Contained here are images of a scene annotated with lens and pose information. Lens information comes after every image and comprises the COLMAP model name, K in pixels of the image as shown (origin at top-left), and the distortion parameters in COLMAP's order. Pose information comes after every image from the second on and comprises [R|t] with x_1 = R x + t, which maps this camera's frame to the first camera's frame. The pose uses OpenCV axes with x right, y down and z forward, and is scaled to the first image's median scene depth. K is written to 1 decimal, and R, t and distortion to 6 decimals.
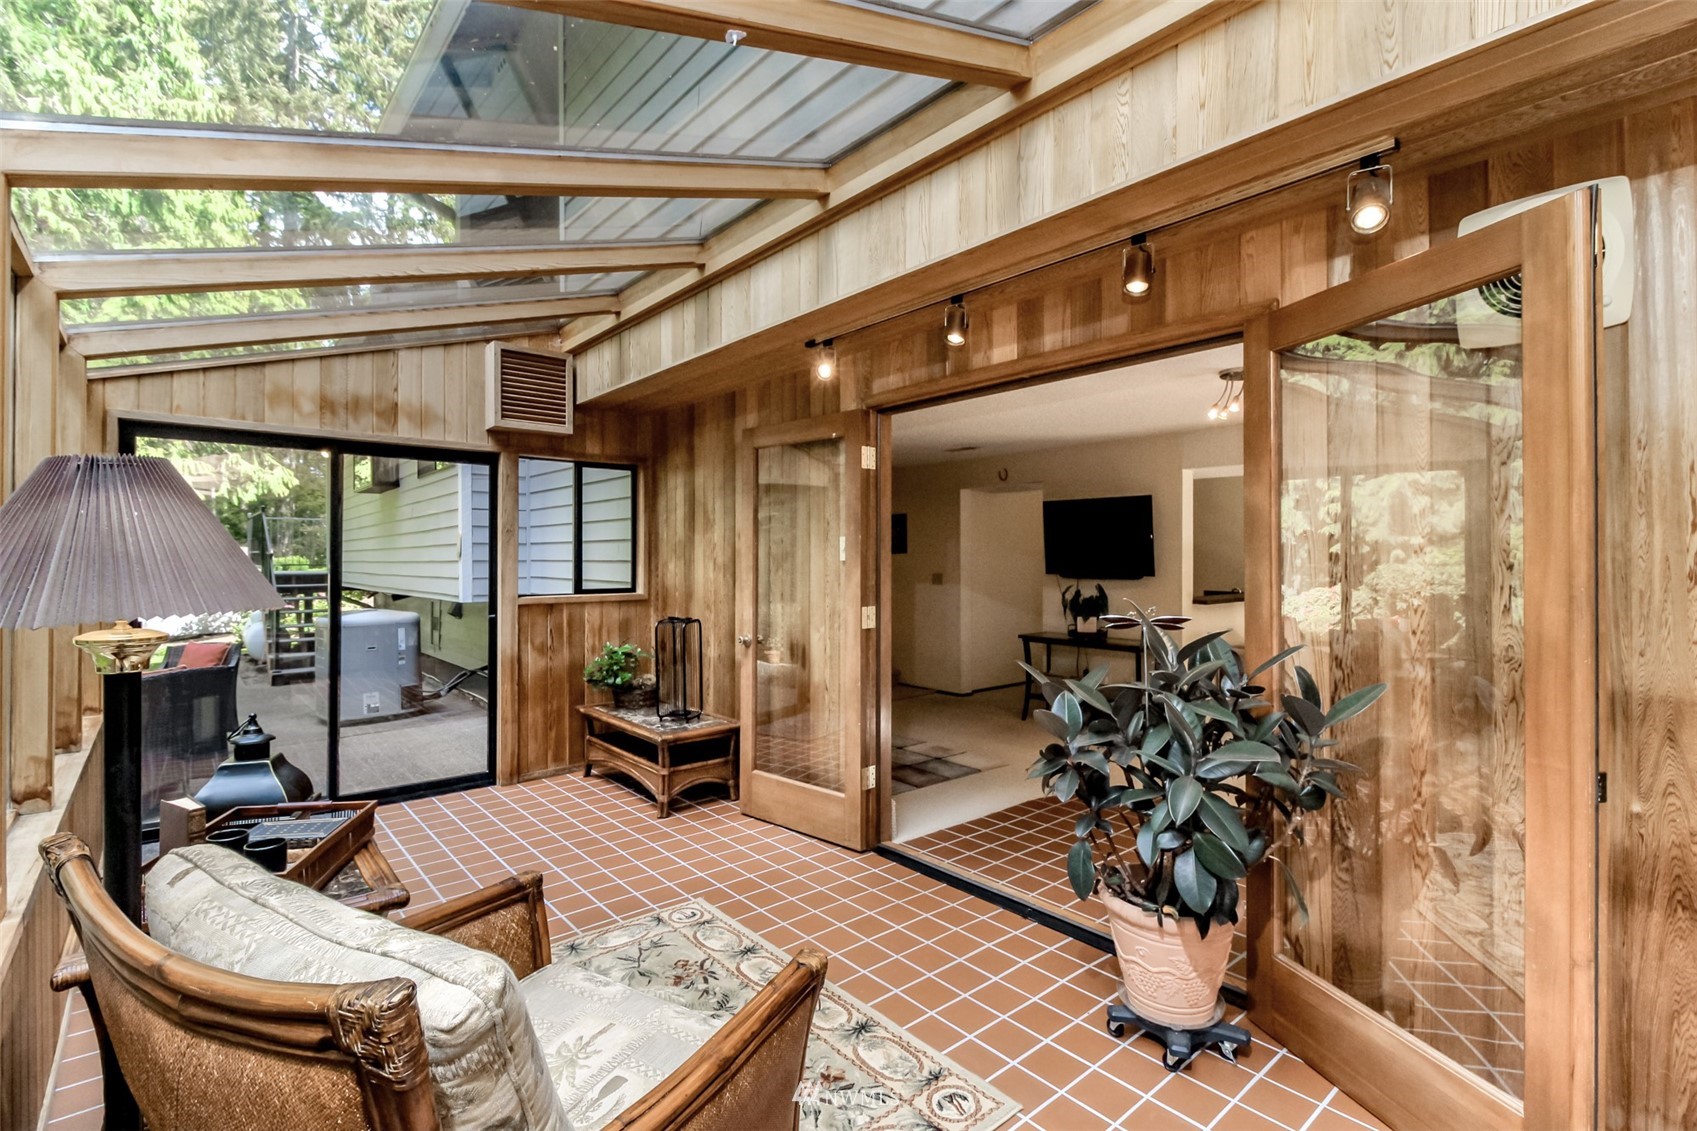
lens RADIAL K [[780.2, 0, 848.5], [0, 780.2, 565.5], [0, 0, 1]] dist [0.001769, -0.000172]
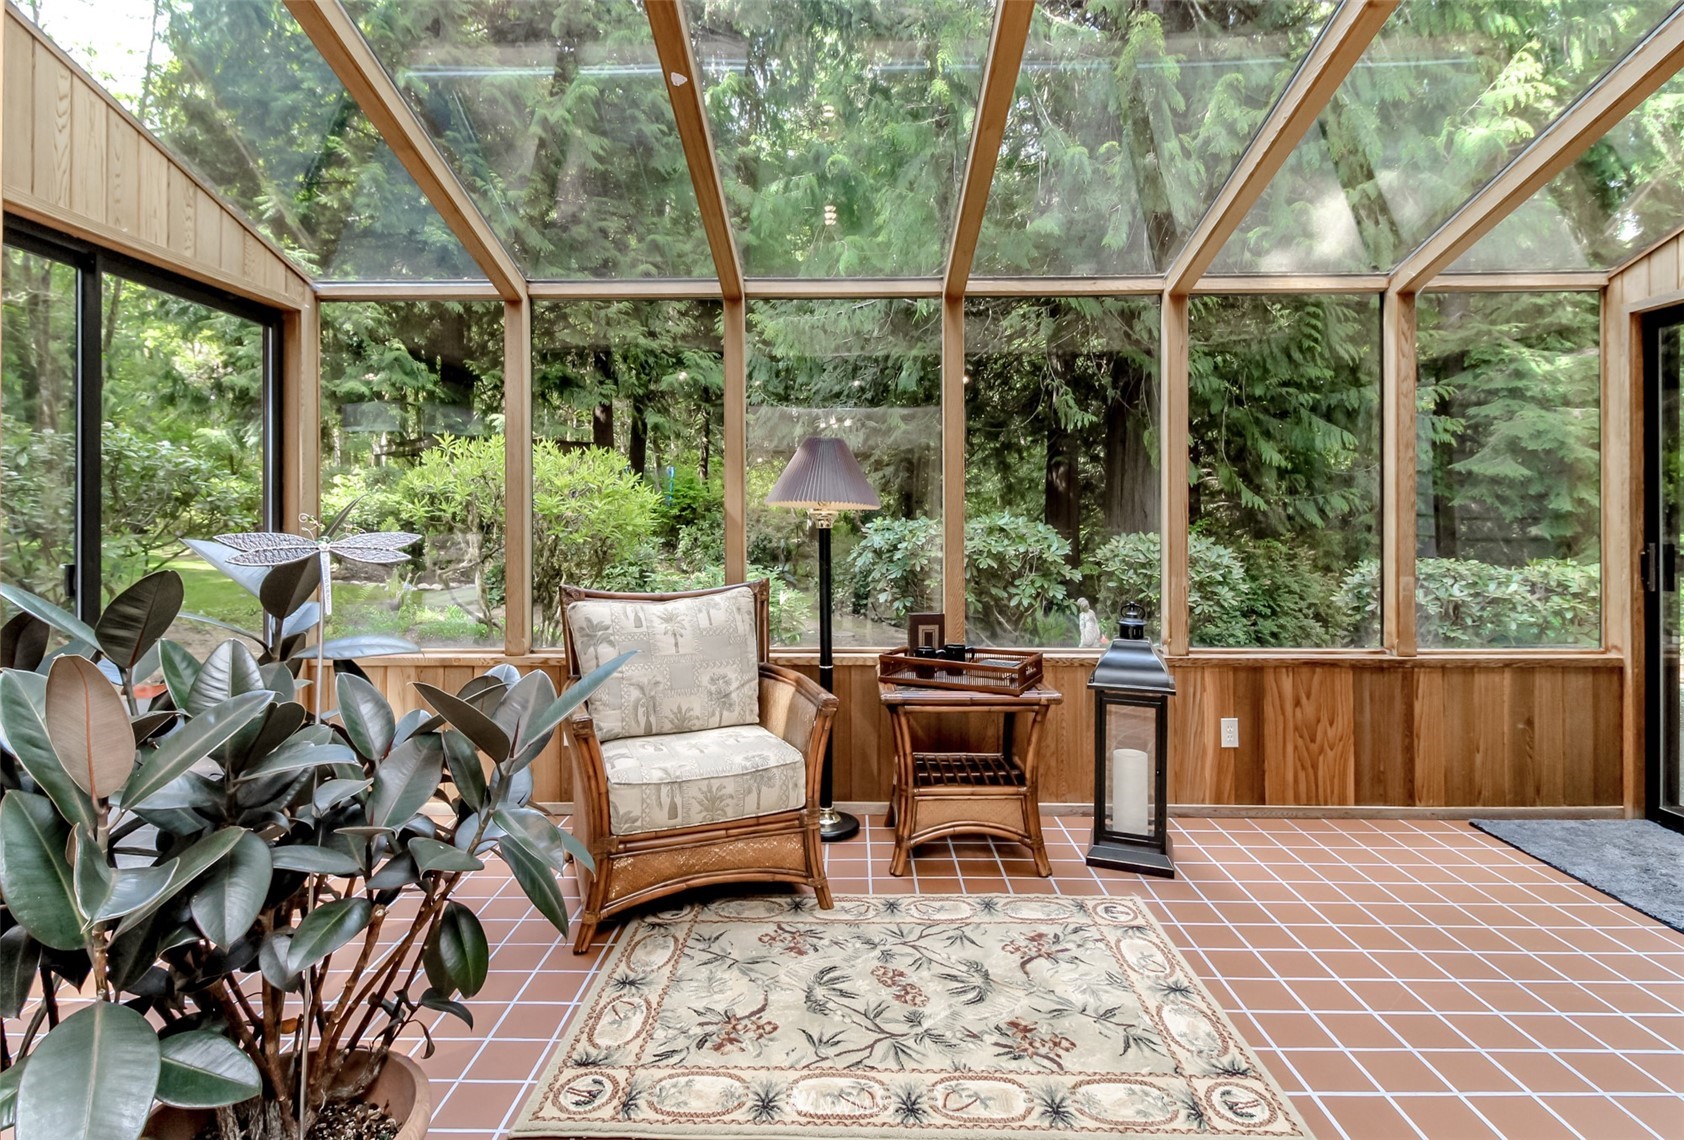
lens RADIAL K [[856.7, 0, 839.0], [0, 856.7, 512.0], [0, 0, 1]] dist [-0.000763, -0.000315]
pose [[-0.665816, -0.000949, -0.746116, 0.493462], [-0.003811, 0.999990, 0.002129, 0.043700], [0.746107, 0.004261, -0.665813, 1.392132]]
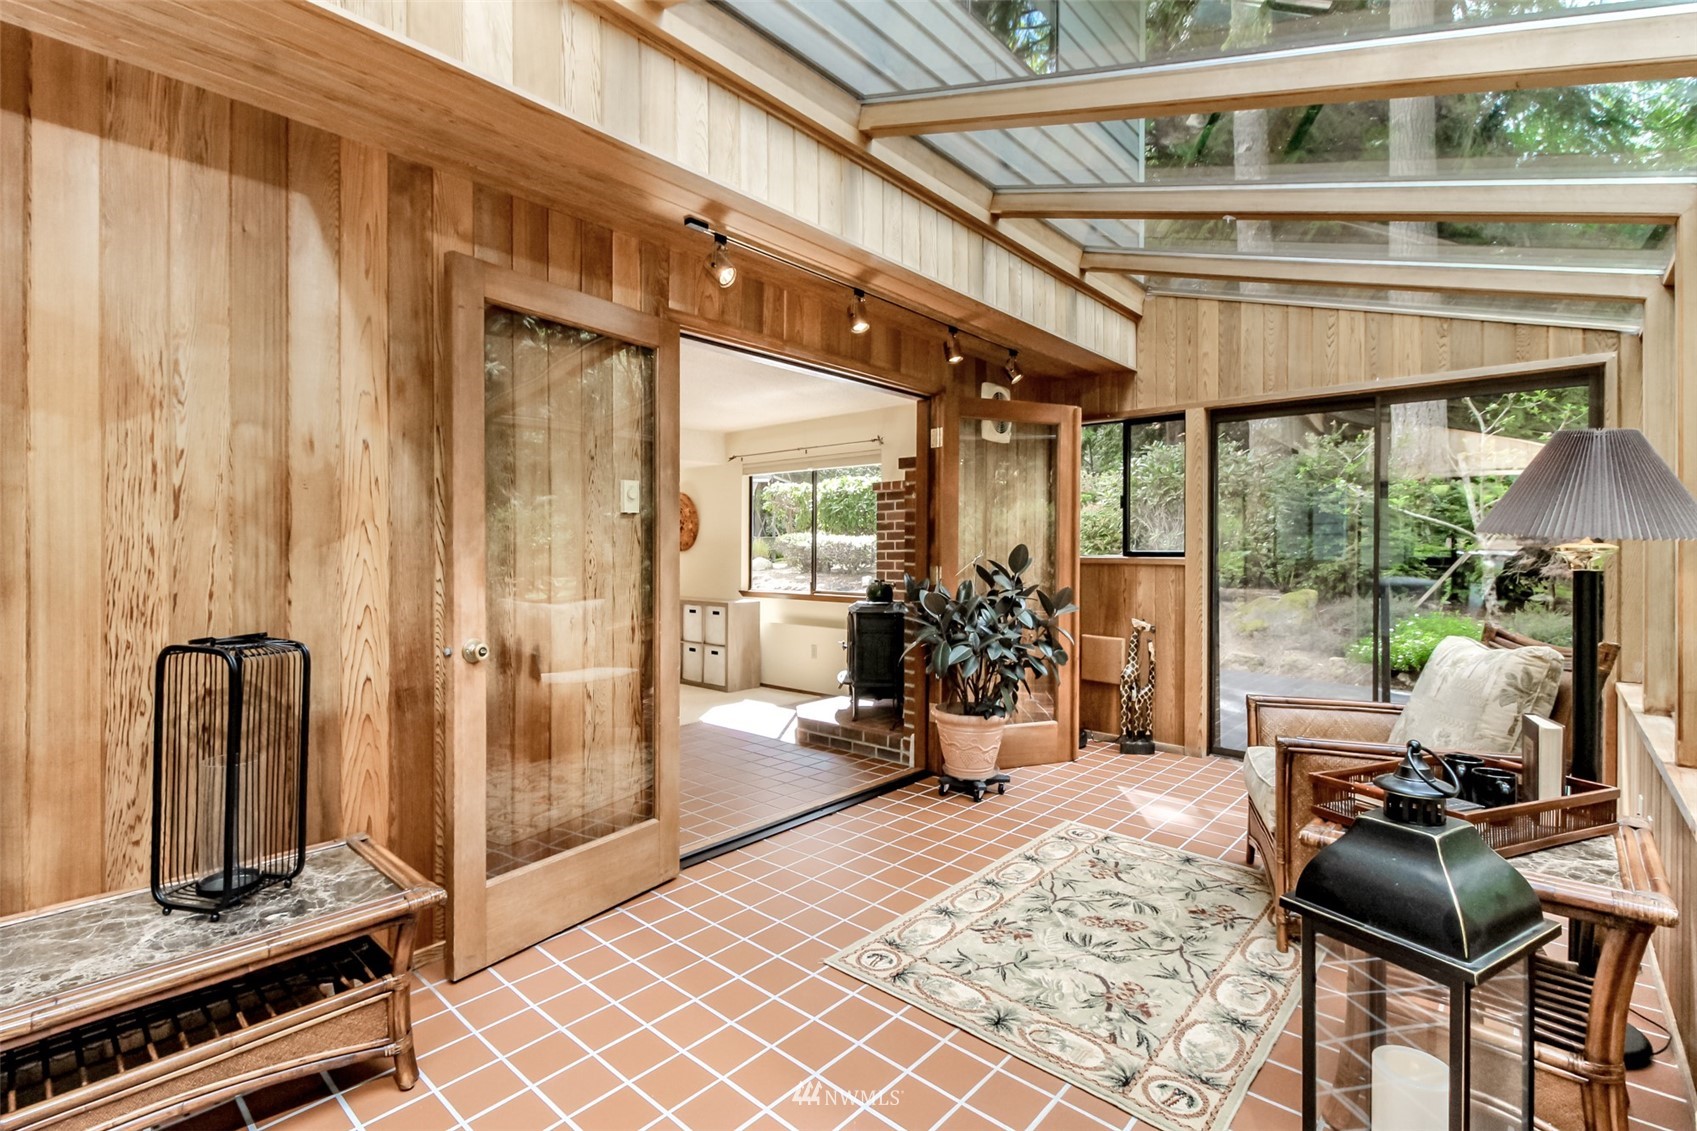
lens RADIAL K [[777.6, 0, 843.8], [0, 777.6, 546.5], [0, 0, 1]] dist [0.021676, -0.014020]
pose [[-0.131998, 0.001232, 0.991249, -1.149785], [0.005571, 0.999984, -0.000501, 0.040363], [-0.991234, 0.005456, -0.132003, 1.333669]]
